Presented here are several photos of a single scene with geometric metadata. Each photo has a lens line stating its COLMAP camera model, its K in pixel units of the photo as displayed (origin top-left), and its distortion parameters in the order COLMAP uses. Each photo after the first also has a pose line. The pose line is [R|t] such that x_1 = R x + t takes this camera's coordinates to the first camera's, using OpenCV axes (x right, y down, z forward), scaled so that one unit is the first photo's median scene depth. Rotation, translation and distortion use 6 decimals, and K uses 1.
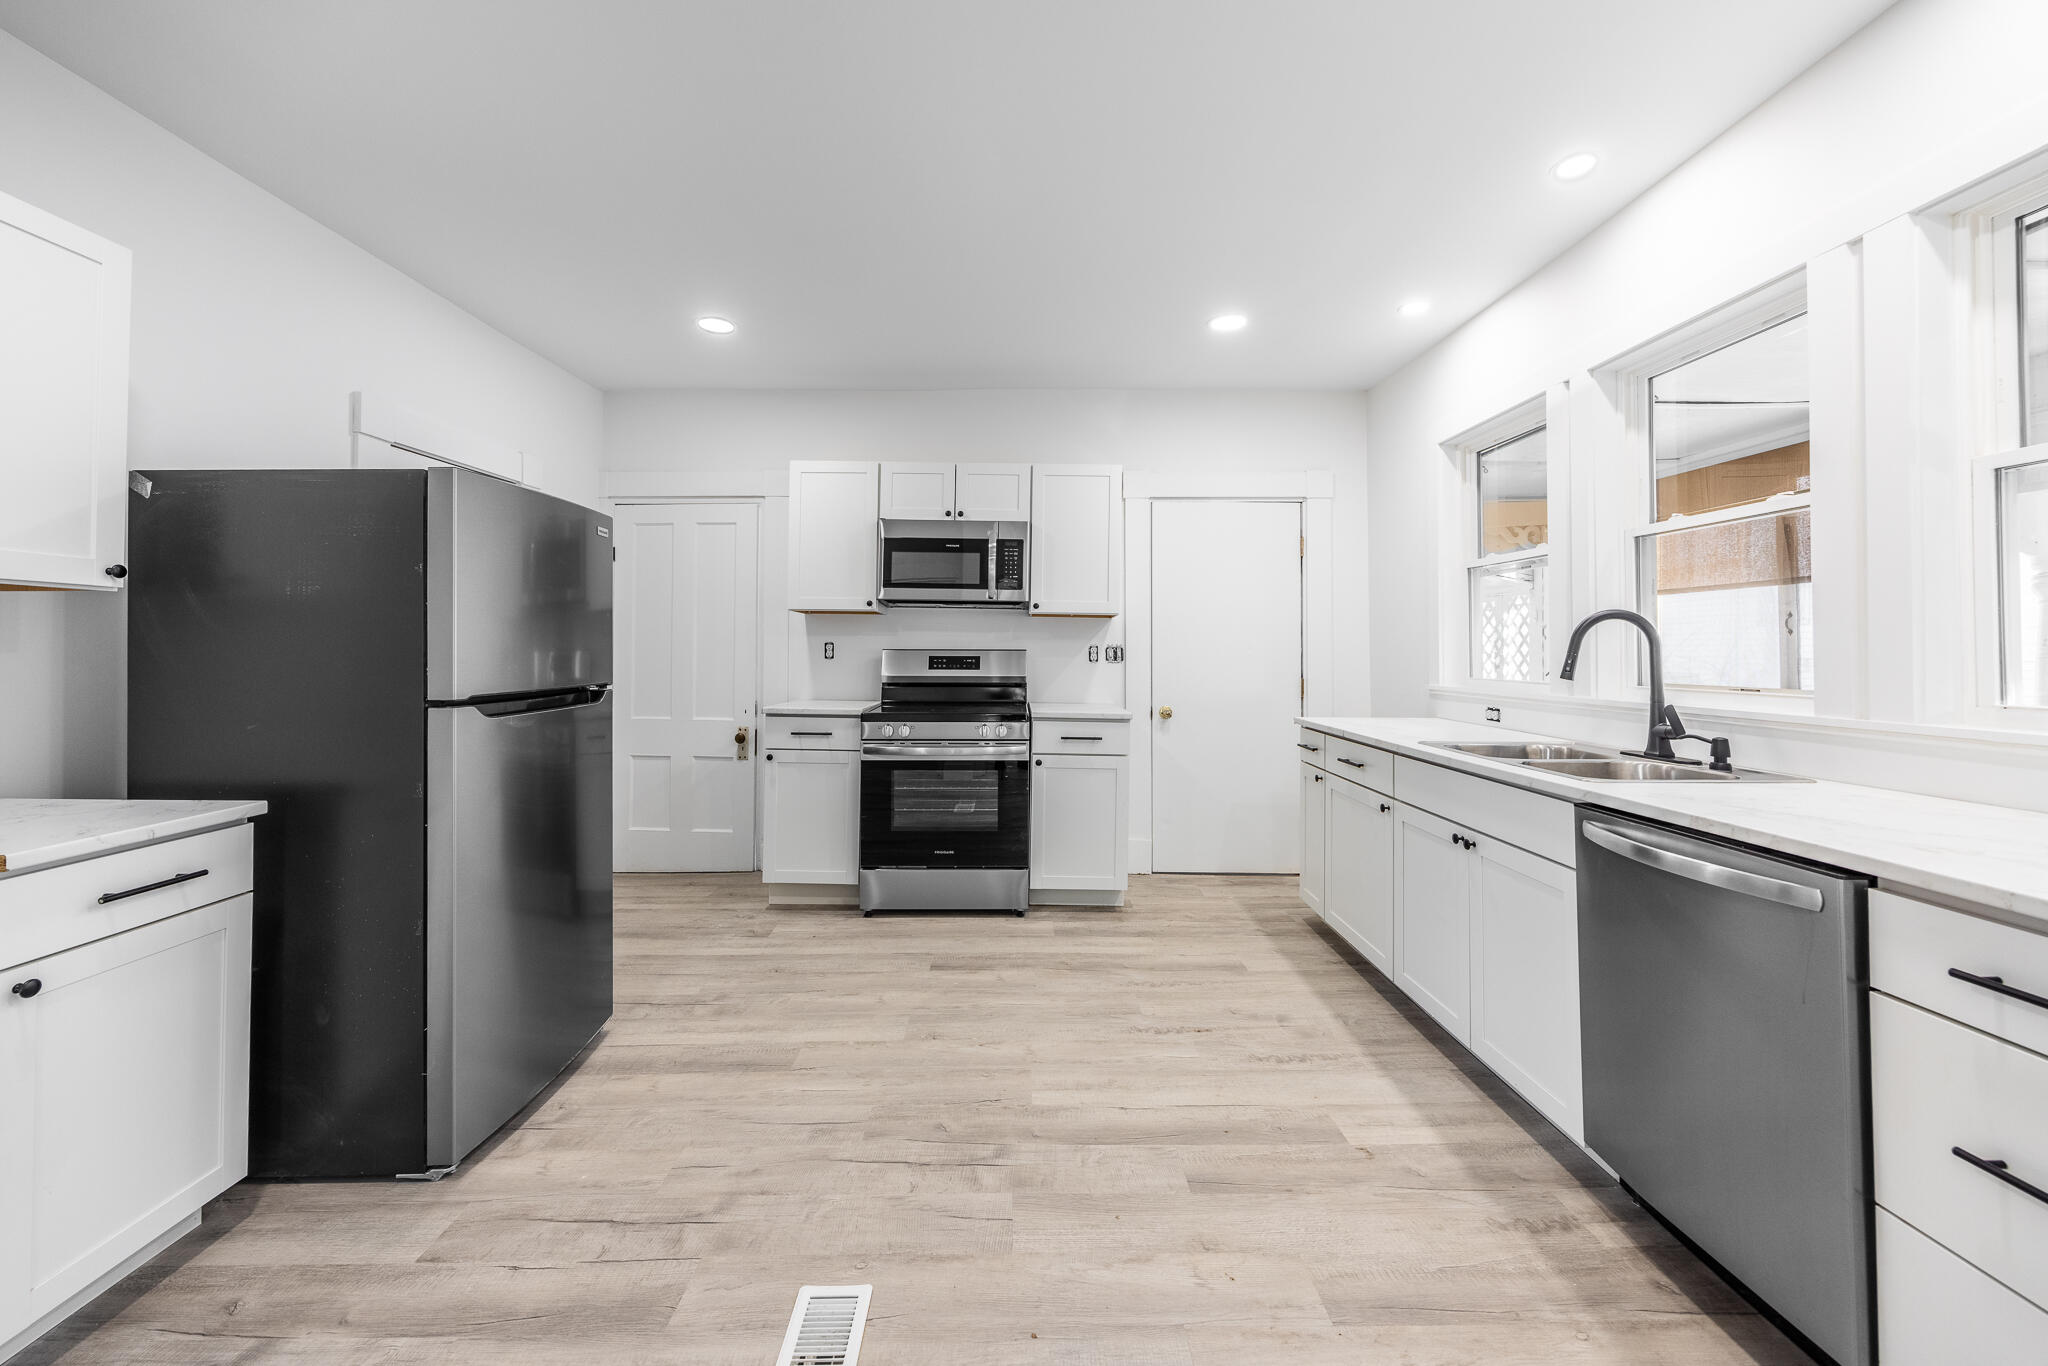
lens RADIAL K [[795.4, 0, 1015.4], [0, 795.4, 638.4], [0, 0, 1]] dist [-0.003672, 0.001285]
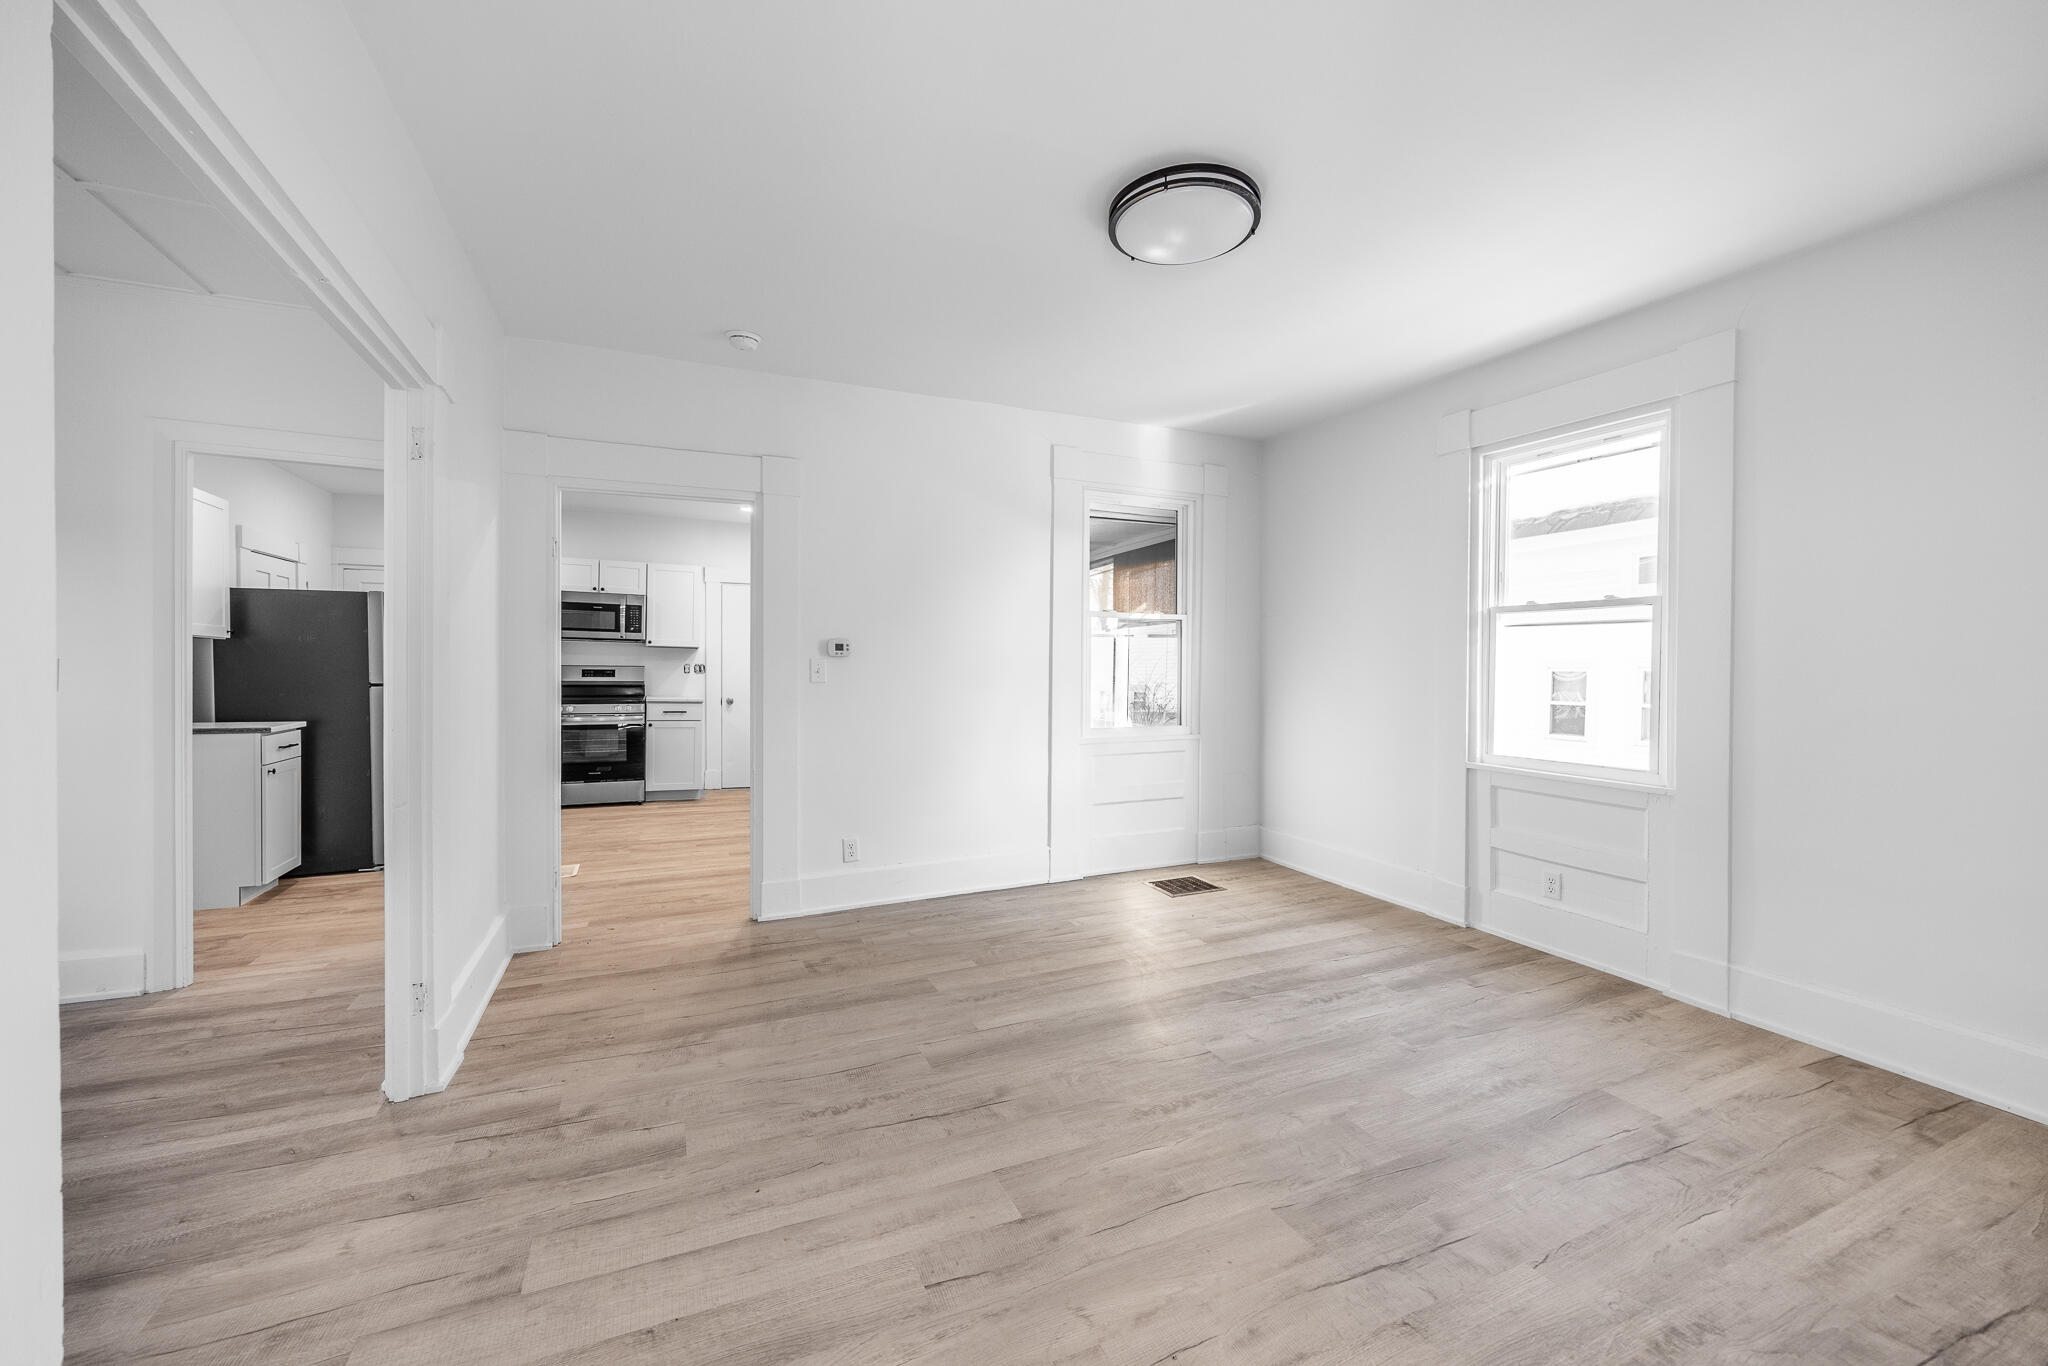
lens RADIAL K [[795.4, 0, 1033.7], [0, 795.4, 677.8], [0, 0, 1]] dist [-0.003672, 0.001285]
pose [[0.901239, -0.000398, 0.433322, 0.046792], [-0.010075, 0.999710, 0.021872, -0.011798], [-0.433205, -0.024077, 0.900974, -1.617456]]
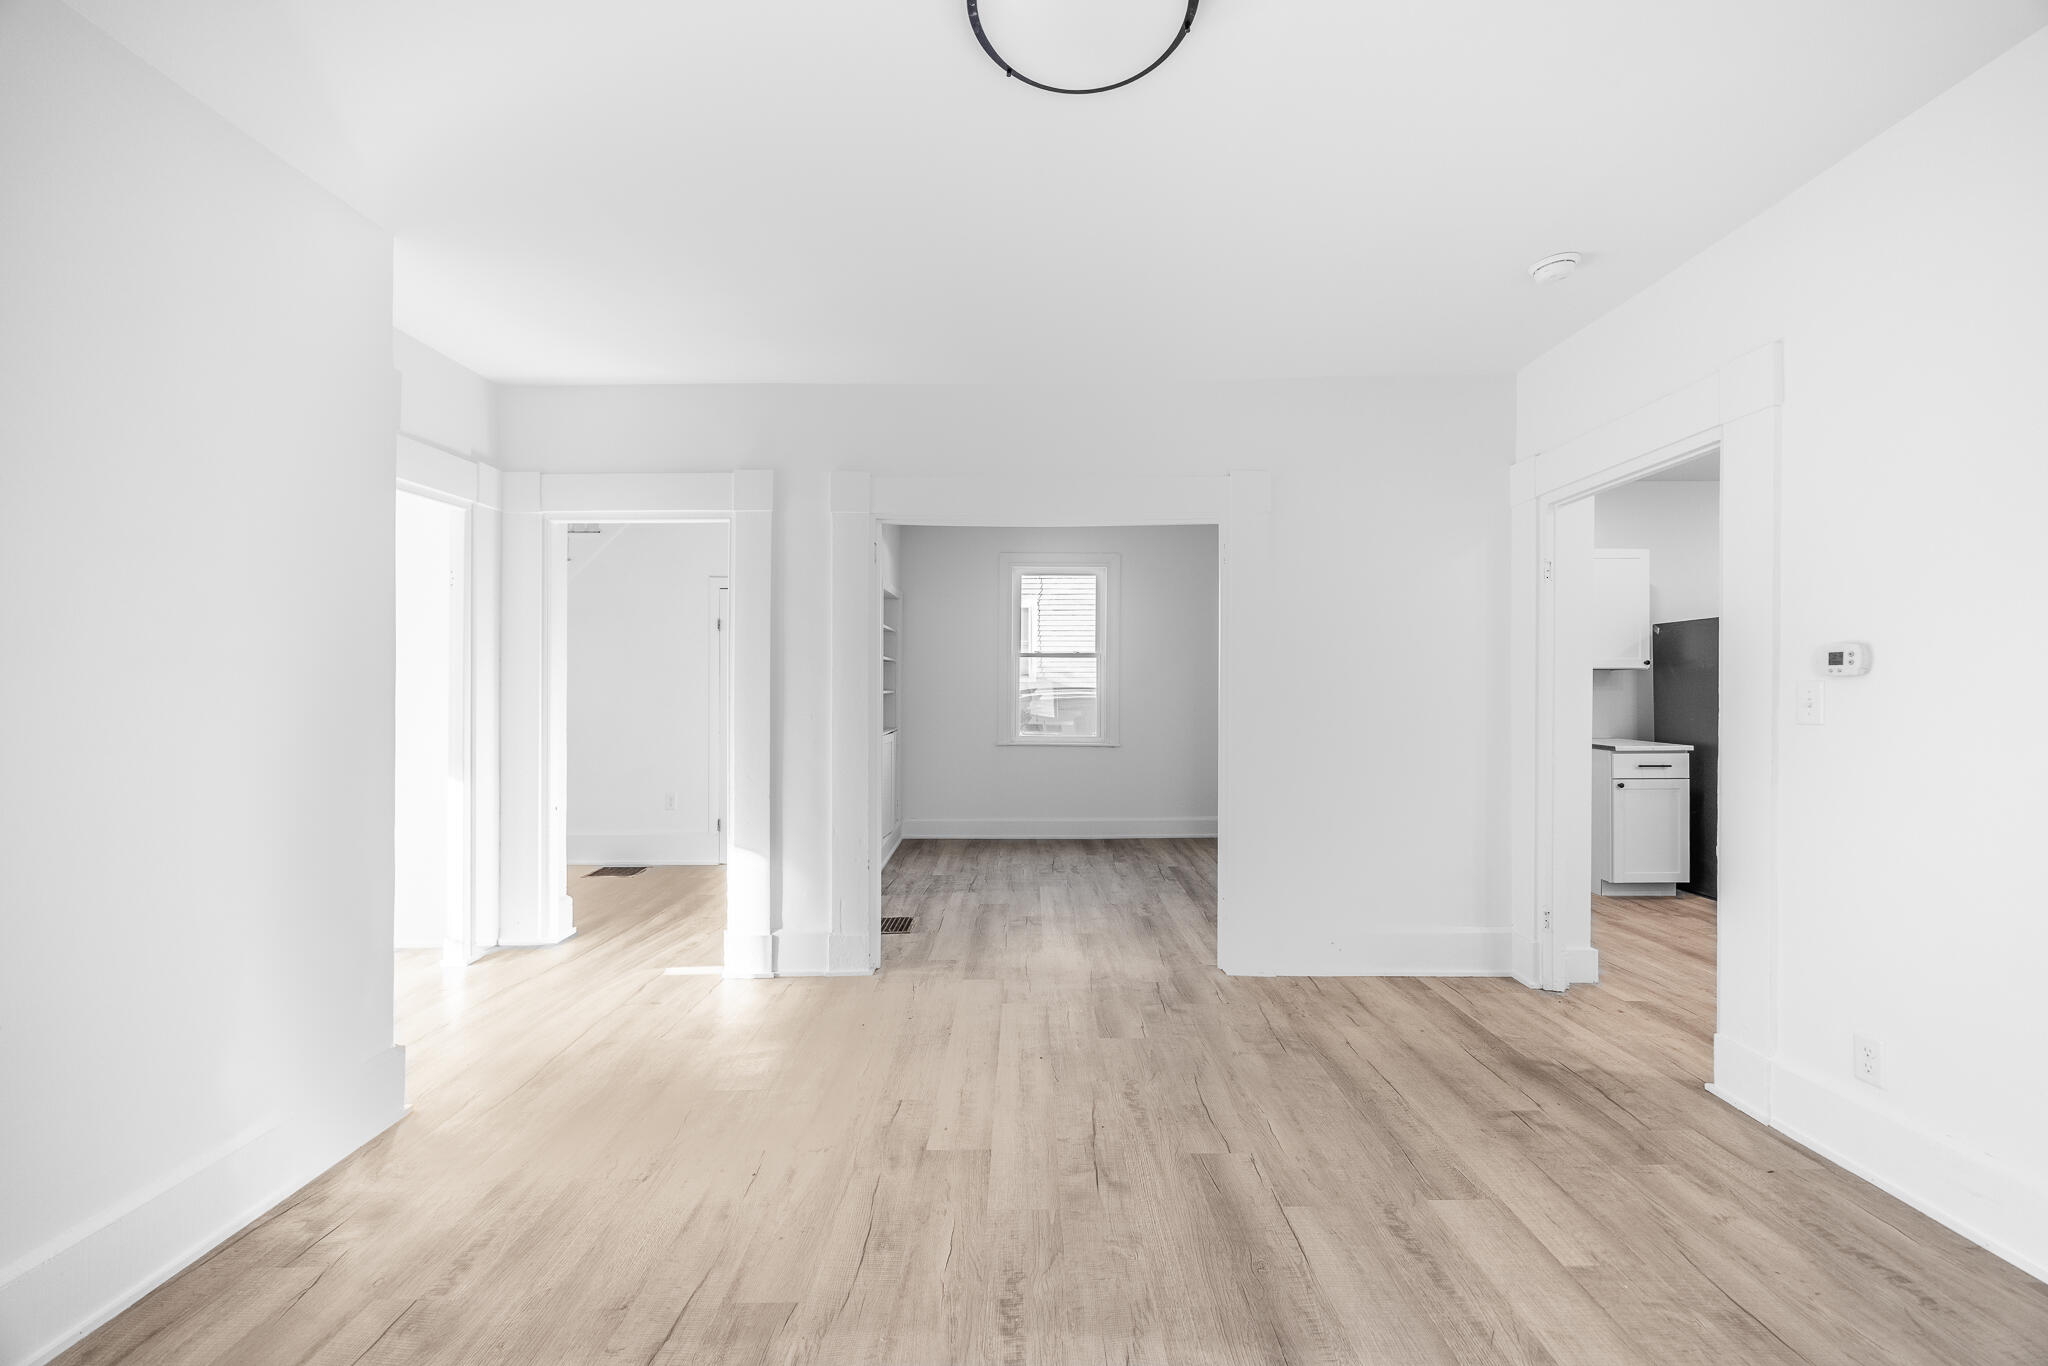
lens RADIAL K [[795.4, 0, 1011.7], [0, 795.4, 688.3], [0, 0, 1]] dist [-0.003672, 0.001285]
pose [[0.005558, 0.000540, -0.999984, 1.185810], [0.014526, 0.999894, 0.000620, -0.017212], [0.999879, -0.014529, 0.005550, -0.905580]]
